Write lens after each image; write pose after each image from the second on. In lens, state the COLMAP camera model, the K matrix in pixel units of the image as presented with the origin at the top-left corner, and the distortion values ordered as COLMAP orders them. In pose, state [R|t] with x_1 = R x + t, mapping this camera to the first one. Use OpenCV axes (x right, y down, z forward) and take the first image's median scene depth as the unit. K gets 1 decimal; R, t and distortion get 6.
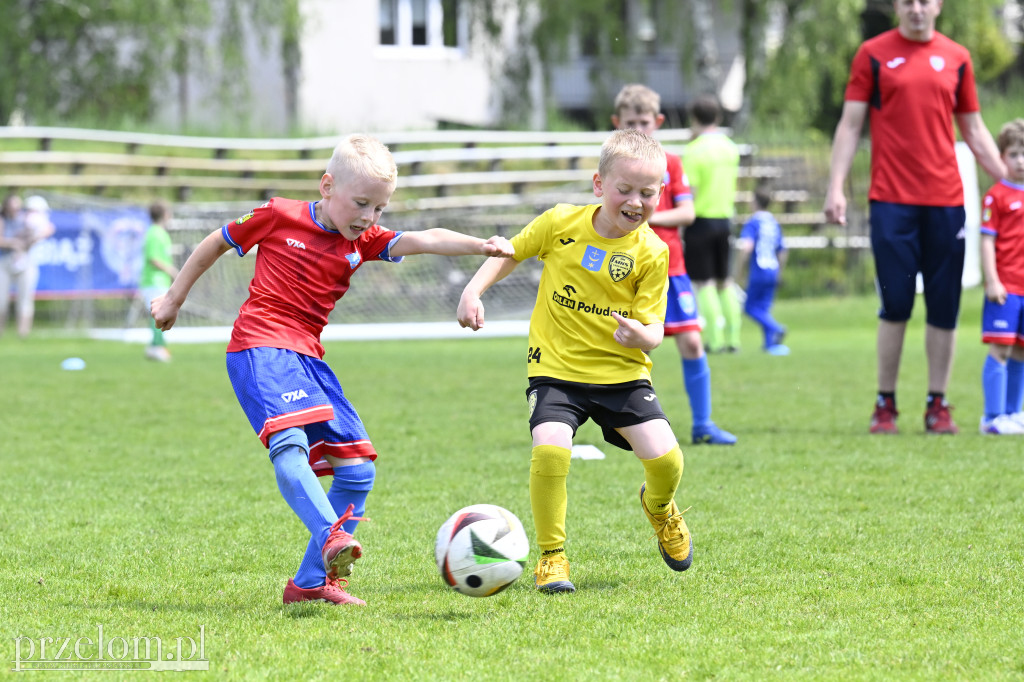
lens RADIAL K [[6121.2, 0, 512.0], [0, 6121.2, 341.0], [0, 0, 1]] dist [-0.191749, 11.562815]
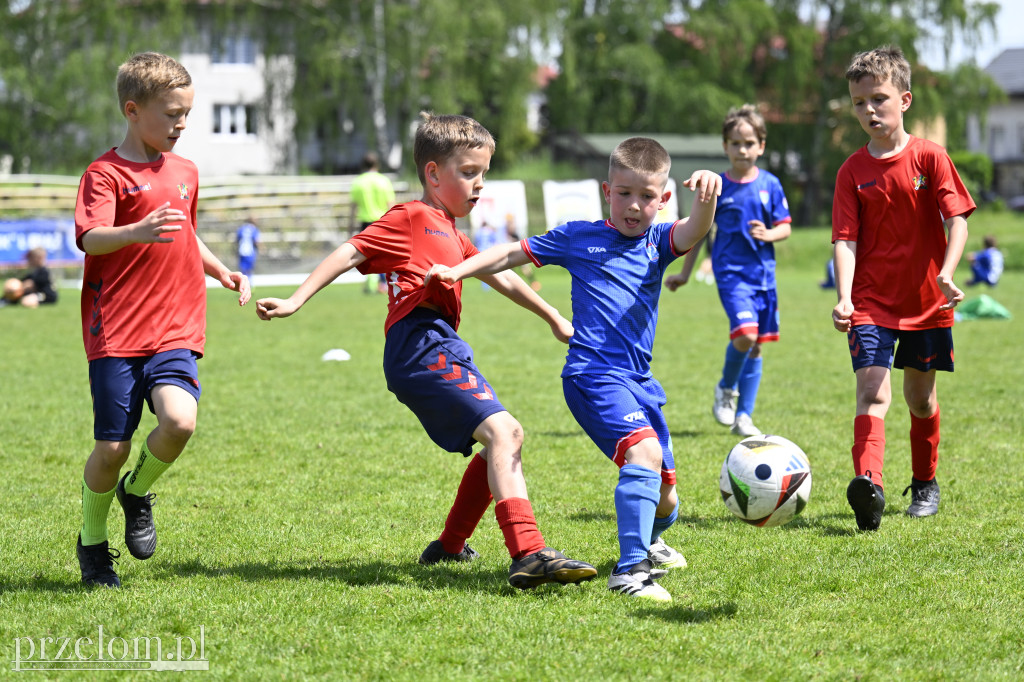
lens RADIAL K [[6121.2, 0, 512.0], [0, 6121.2, 341.0], [0, 0, 1]] dist [-0.191749, 11.562815]
pose [[0.999715, -0.005869, 0.023162, 0.027115], [0.005769, 0.999974, 0.004397, 0.008915], [-0.023187, -0.004263, 0.999722, -0.914438]]
